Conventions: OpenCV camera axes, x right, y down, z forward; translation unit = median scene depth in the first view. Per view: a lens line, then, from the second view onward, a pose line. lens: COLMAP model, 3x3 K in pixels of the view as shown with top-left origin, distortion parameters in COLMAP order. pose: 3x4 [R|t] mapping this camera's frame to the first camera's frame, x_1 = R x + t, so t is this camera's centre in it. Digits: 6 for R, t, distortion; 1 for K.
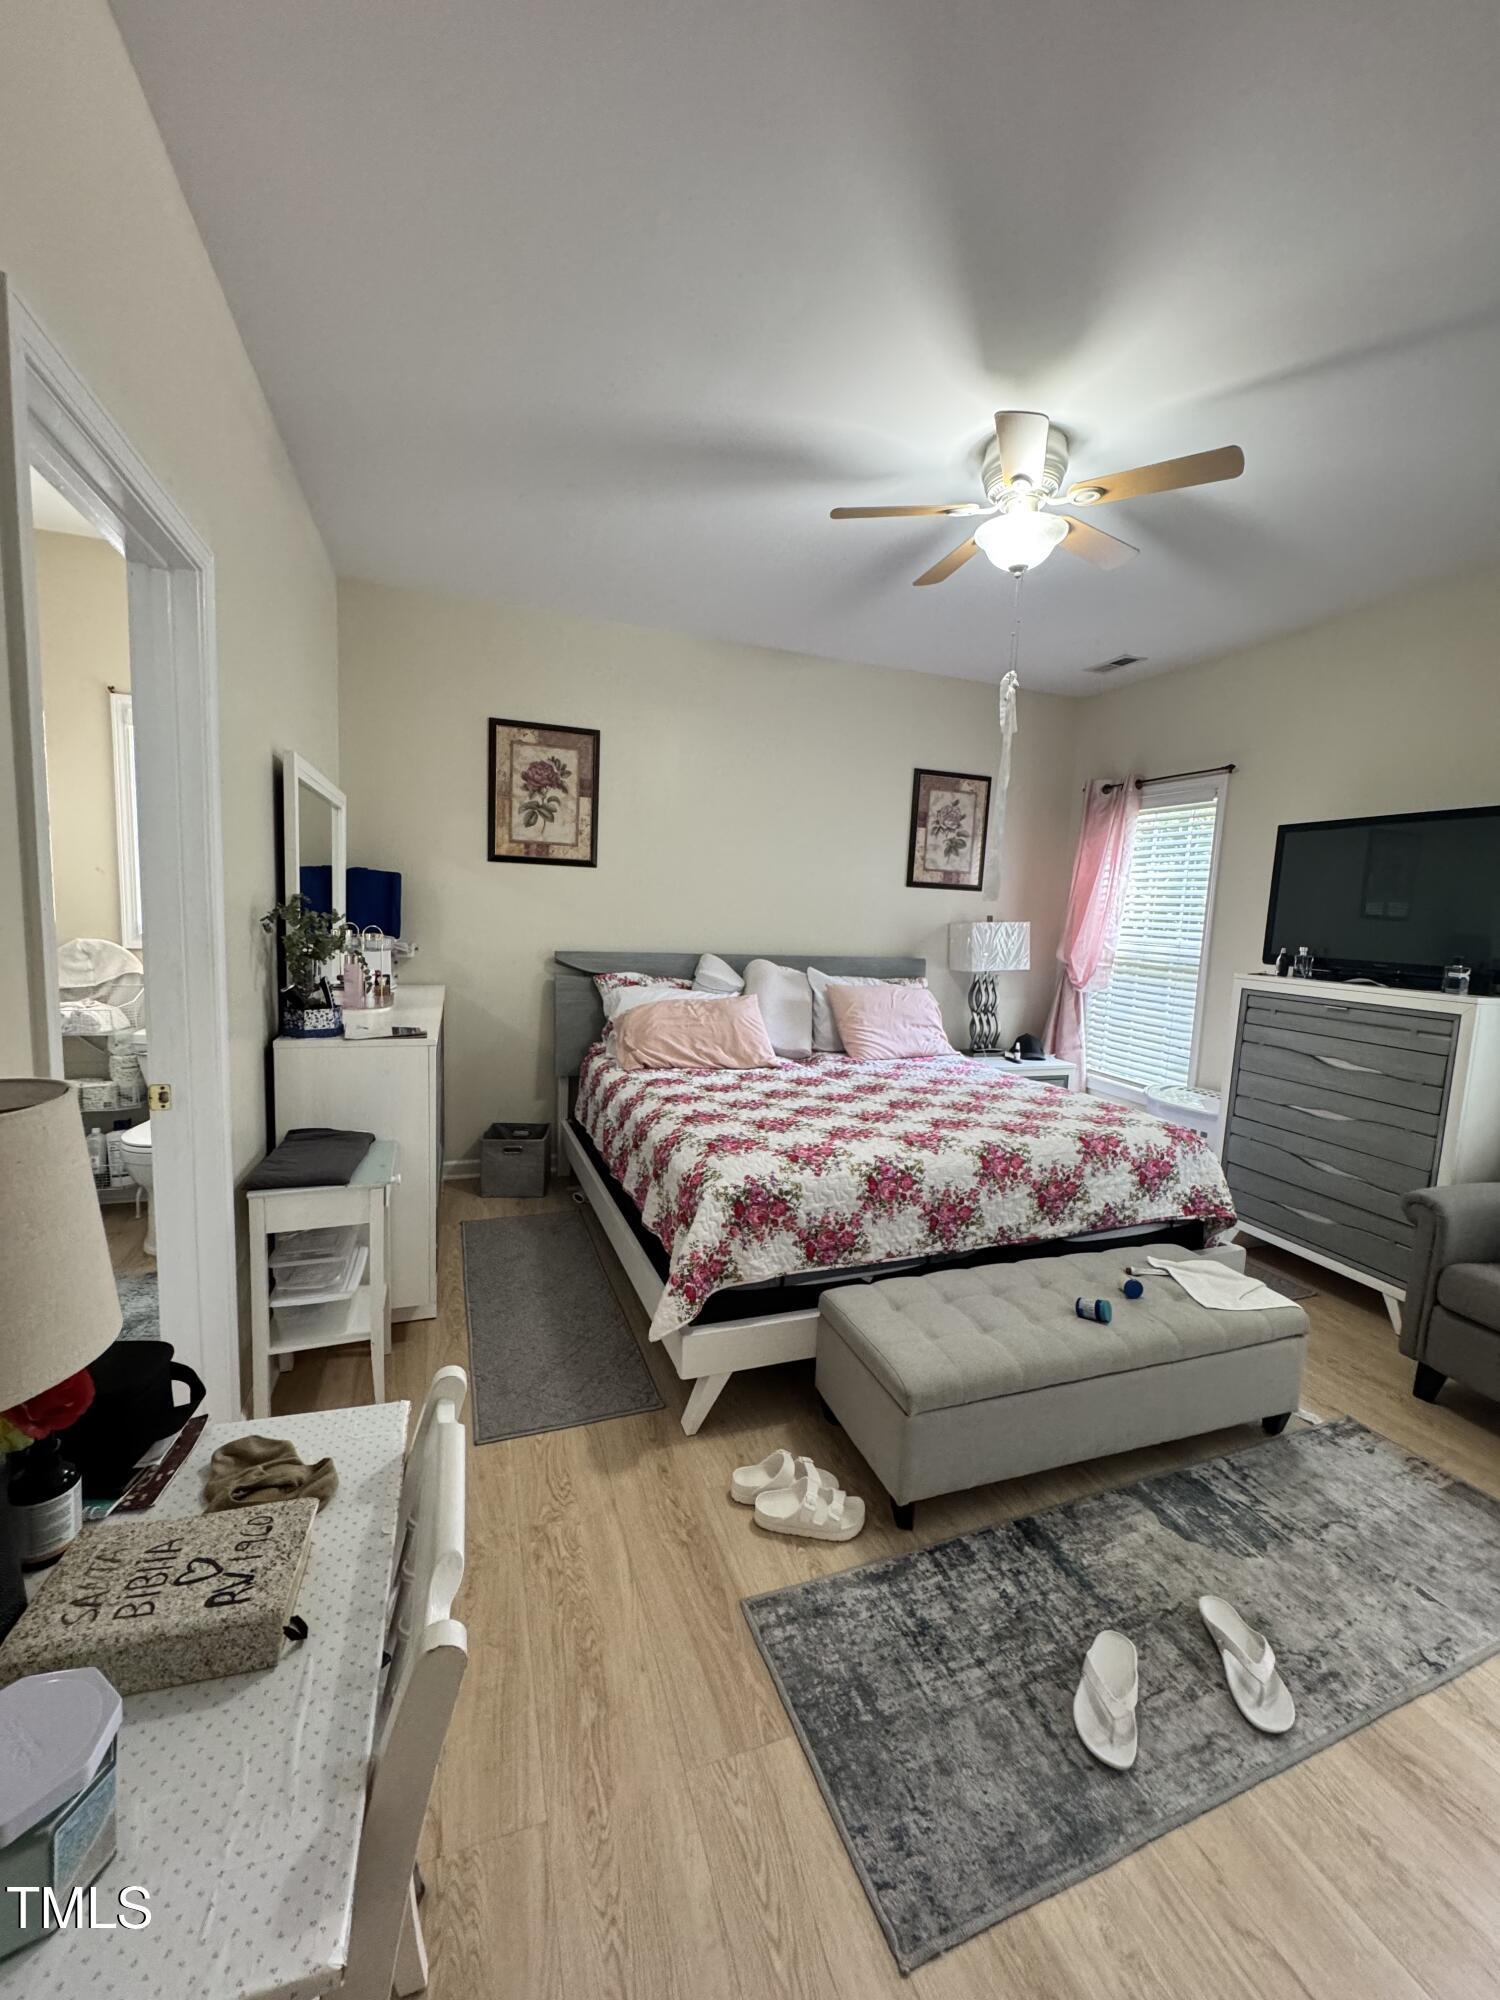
lens RADIAL K [[805.9, 0, 750.0], [0, 805.9, 1000.0], [0, 0, 1]] dist [-0.001712, 0.000122]
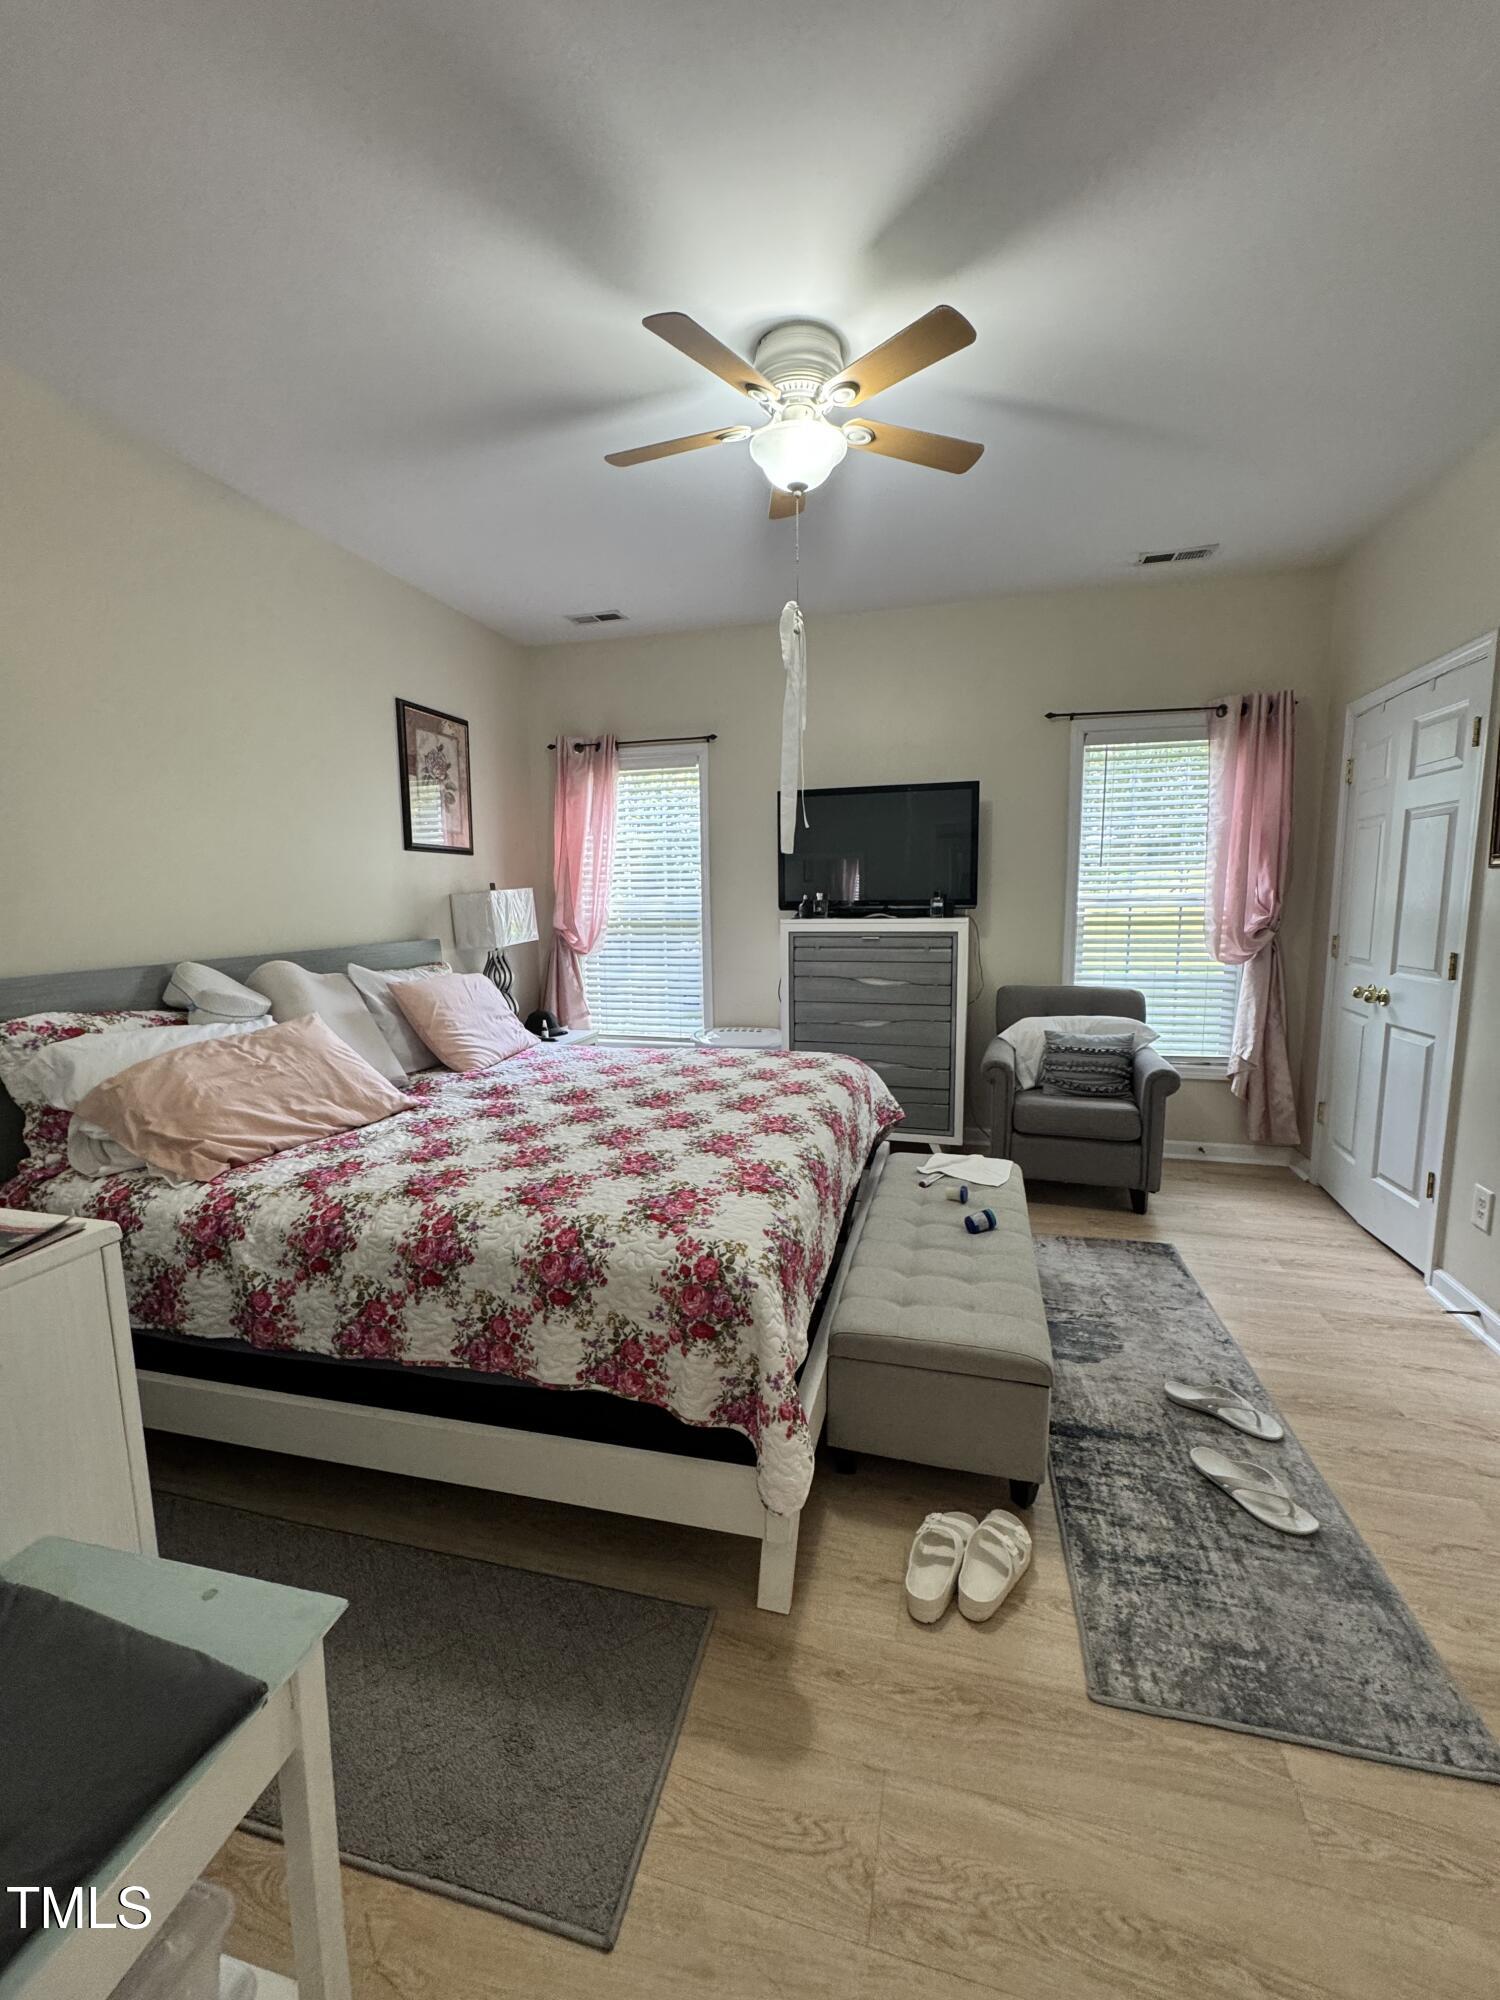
lens RADIAL K [[805.9, 0, 750.0], [0, 805.9, 1000.0], [0, 0, 1]] dist [-0.001712, 0.000122]
pose [[0.570173, -0.158560, 0.806078, -0.370936], [0.133265, 0.986053, 0.099698, -0.040897], [-0.810644, 0.050576, 0.583351, 0.376140]]
